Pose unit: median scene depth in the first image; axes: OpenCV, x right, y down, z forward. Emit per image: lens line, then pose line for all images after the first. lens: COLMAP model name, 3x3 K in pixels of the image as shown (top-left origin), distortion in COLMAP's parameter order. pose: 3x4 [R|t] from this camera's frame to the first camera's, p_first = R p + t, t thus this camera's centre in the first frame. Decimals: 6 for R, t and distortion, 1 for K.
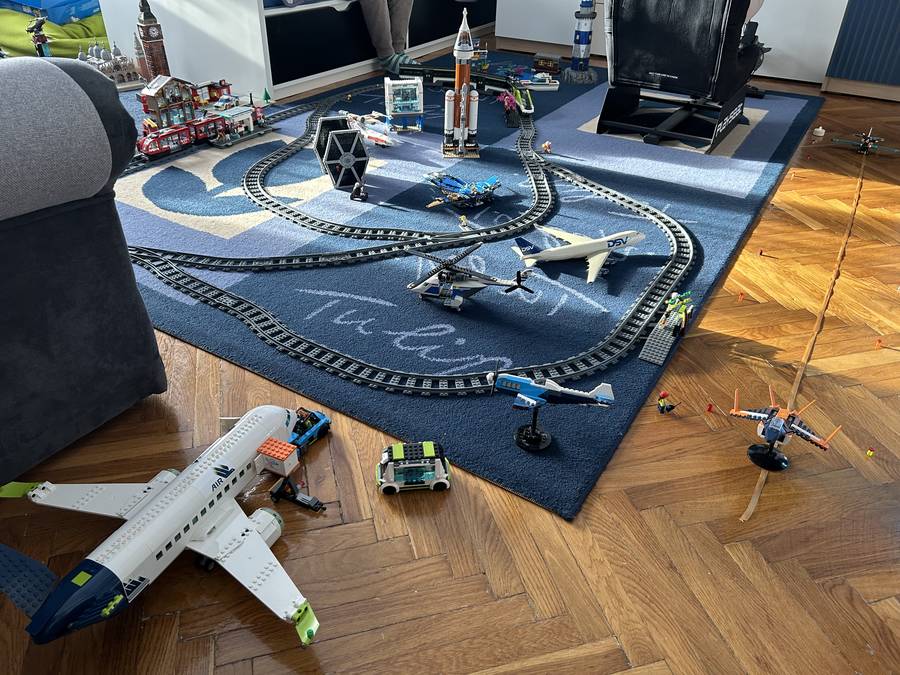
lens RADIAL K [[674.3, 0, 443.8], [0, 674.3, 339.1], [0, 0, 1]] dist [0.040828, -0.040378]
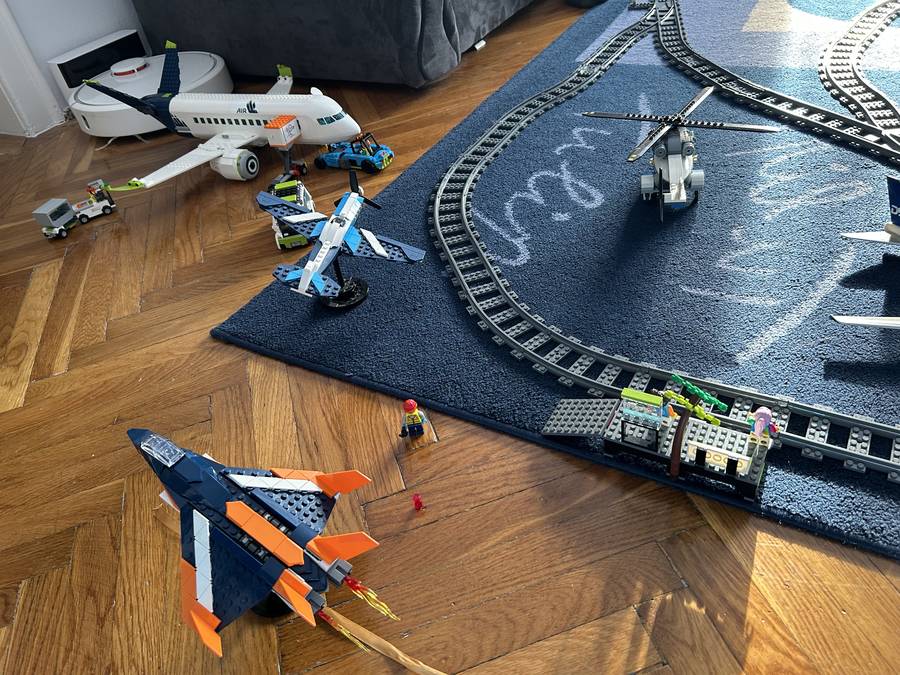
lens RADIAL K [[674.3, 0, 443.8], [0, 674.3, 339.1], [0, 0, 1]] dist [0.040828, -0.040378]
pose [[0.029279, 0.624183, -0.780729, 0.528836], [-0.432247, 0.712165, 0.553157, -0.196359], [0.901280, 0.321272, 0.290653, 0.629723]]
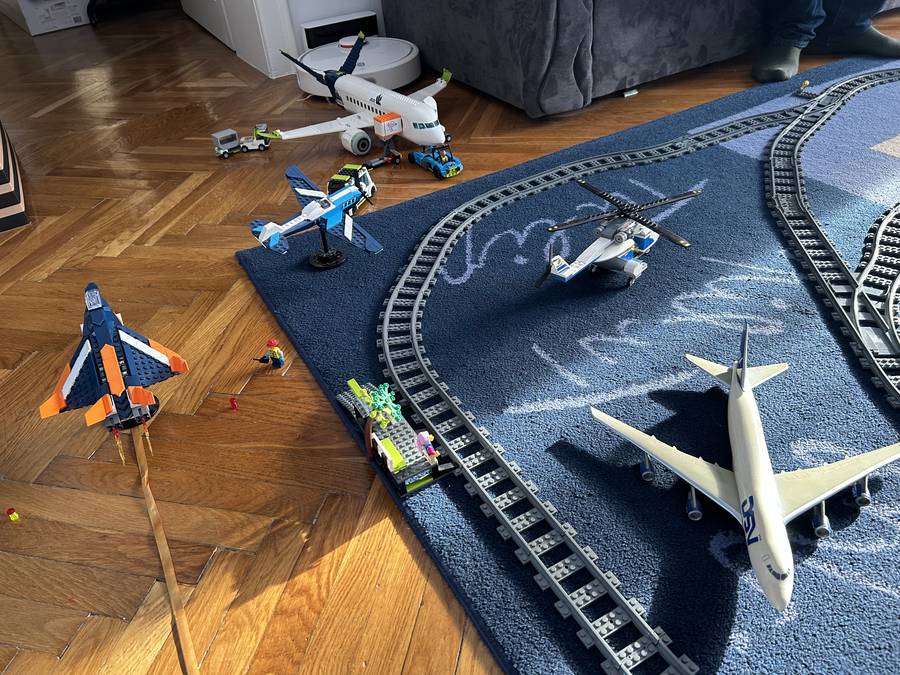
lens RADIAL K [[674.3, 0, 443.8], [0, 674.3, 339.1], [0, 0, 1]] dist [0.040828, -0.040378]
pose [[-0.478072, 0.550893, -0.684080, 0.548157], [-0.433824, 0.529109, 0.729274, -0.401309], [0.763704, 0.645415, -0.013962, 0.852960]]
